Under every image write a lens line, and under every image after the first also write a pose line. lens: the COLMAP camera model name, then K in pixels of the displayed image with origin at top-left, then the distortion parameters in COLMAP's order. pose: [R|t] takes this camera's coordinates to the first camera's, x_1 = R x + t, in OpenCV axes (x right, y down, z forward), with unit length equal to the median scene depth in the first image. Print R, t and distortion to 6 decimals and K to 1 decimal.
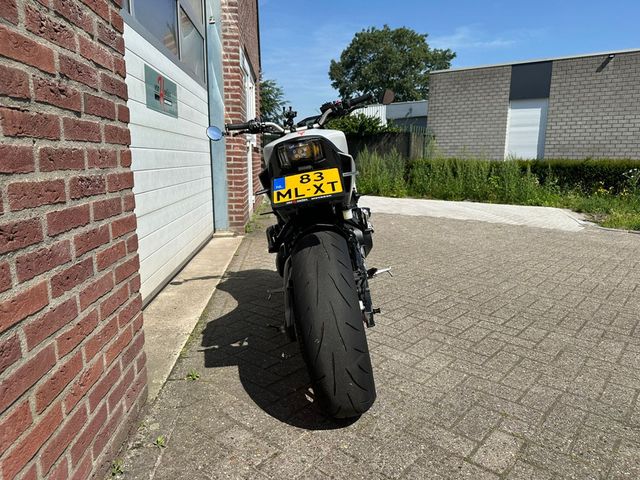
lens RADIAL K [[452.6, 0, 323.1], [0, 452.6, 242.1], [0, 0, 1]] dist [0.059799, -0.087424]
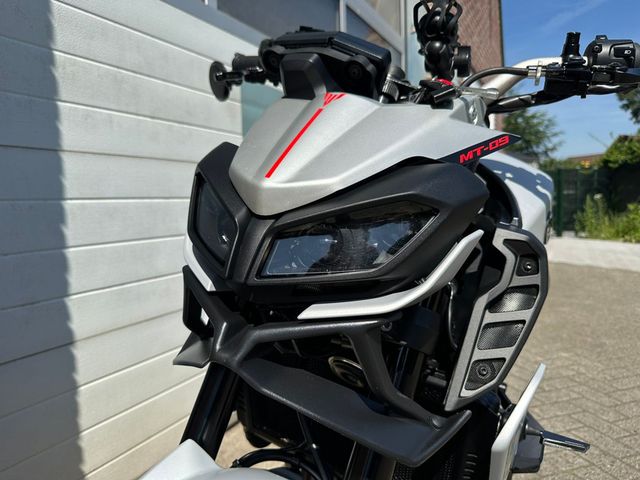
lens RADIAL K [[467.2, 0, 320.0], [0, 467.2, 240.0], [0, 0, 1]] dist [-0.017948, 0.002993]
pose [[0.848458, 0.014781, -0.529056, 0.022267], [-0.065010, 0.994951, -0.076460, -0.027241], [0.525254, 0.099267, 0.845135, 0.135529]]
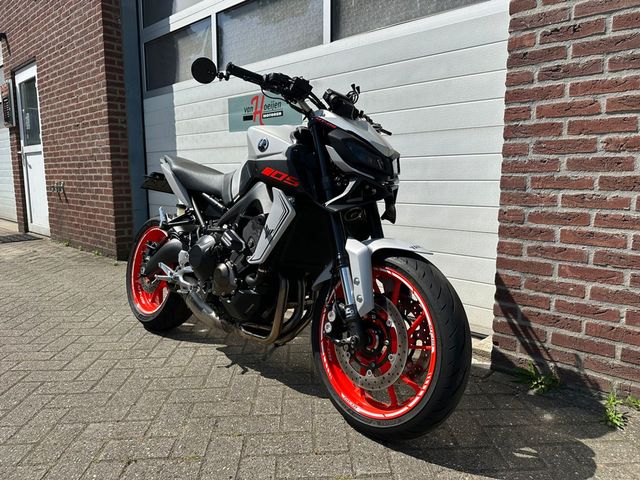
lens RADIAL K [[451.0, 0, 322.7], [0, 451.0, 238.4], [0, 0, 1]] dist [0.052192, -0.059806]
pose [[-0.736328, 0.085281, -0.671229, 0.087329], [-0.127639, 0.956708, 0.261570, -0.103922], [0.664476, 0.278276, -0.693566, 0.597935]]
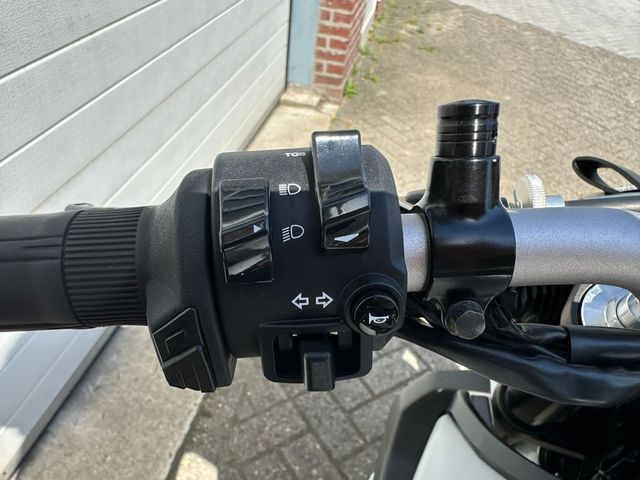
lens RADIAL K [[465.8, 0, 303.1], [0, 465.8, 283.3], [0, 0, 1]] dist [-0.004257, -0.000028]
pose [[0.946754, 0.273011, -0.170653, -0.033782], [-0.138618, 0.824052, 0.549293, -0.070951], [0.290590, -0.496389, 0.818019, 0.232840]]
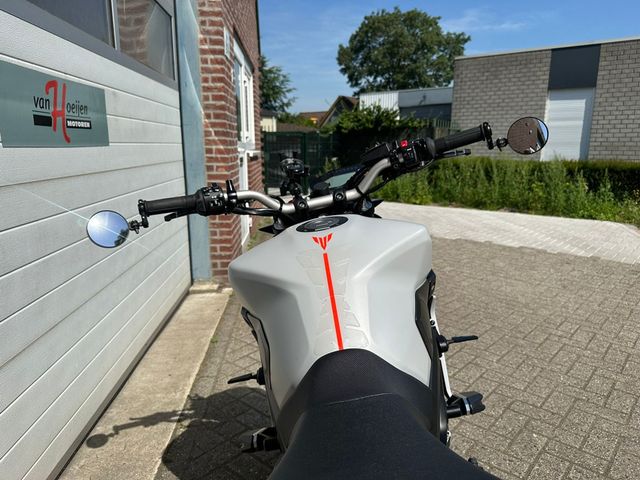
lens RADIAL K [[456.2, 0, 323.0], [0, 456.2, 240.5], [0, 0, 1]] dist [0.042564, -0.065162]
pose [[0.999881, -0.001260, -0.015381, -0.009326], [0.001623, 0.999720, 0.023598, -0.056480], [0.015347, -0.023620, 0.999603, 0.140283]]
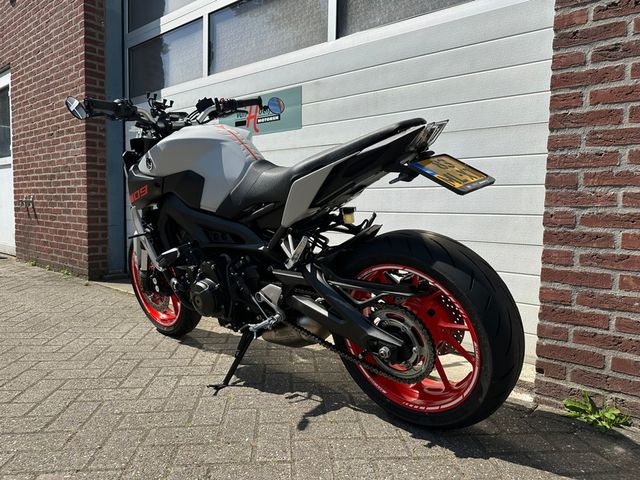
lens RADIAL K [[452.5, 0, 322.6], [0, 452.5, 241.0], [0, 0, 1]] dist [0.036417, -0.040613]
pose [[-0.705842, 0.031774, -0.707657, 0.076721], [-0.151648, 0.969055, 0.194769, -0.085237], [0.691947, 0.244791, -0.679181, 0.570896]]
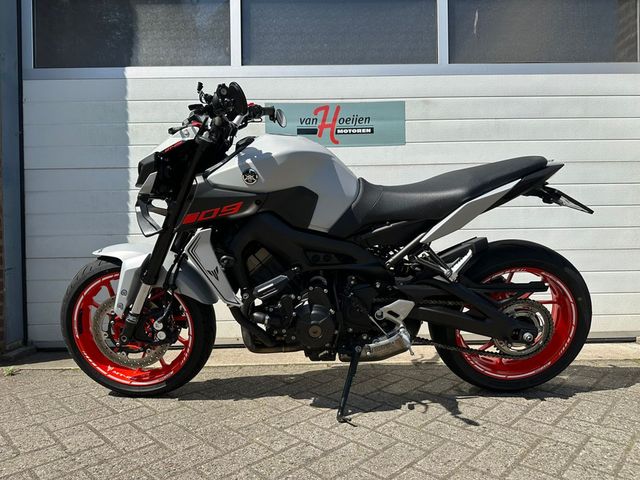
lens RADIAL K [[451.0, 0, 322.7], [0, 451.0, 238.4], [0, 0, 1]] dist [0.052192, -0.059806]
pose [[-0.071853, -0.002445, -0.997412, 0.154426], [-0.167728, 0.985786, 0.009667, -0.036661], [0.983211, 0.167989, -0.071241, 0.336393]]
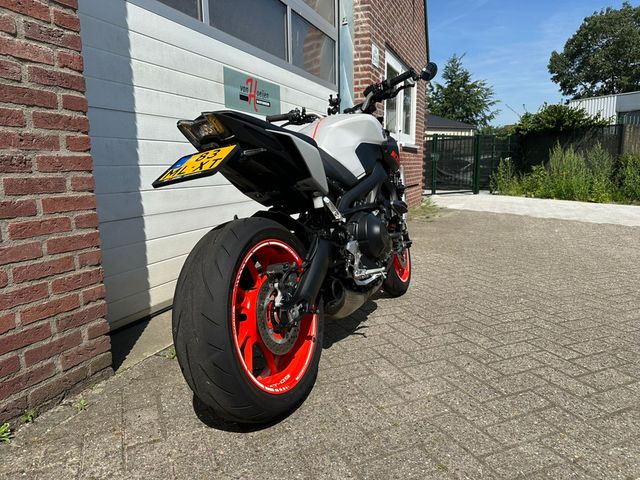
lens RADIAL K [[452.6, 0, 323.1], [0, 452.6, 242.1], [0, 0, 1]] dist [0.059799, -0.087424]
pose [[0.901410, 0.054035, -0.429582, 0.083951], [-0.059693, 0.998217, 0.000304, 0.002949], [0.428833, 0.025369, 0.903028, 0.036514]]
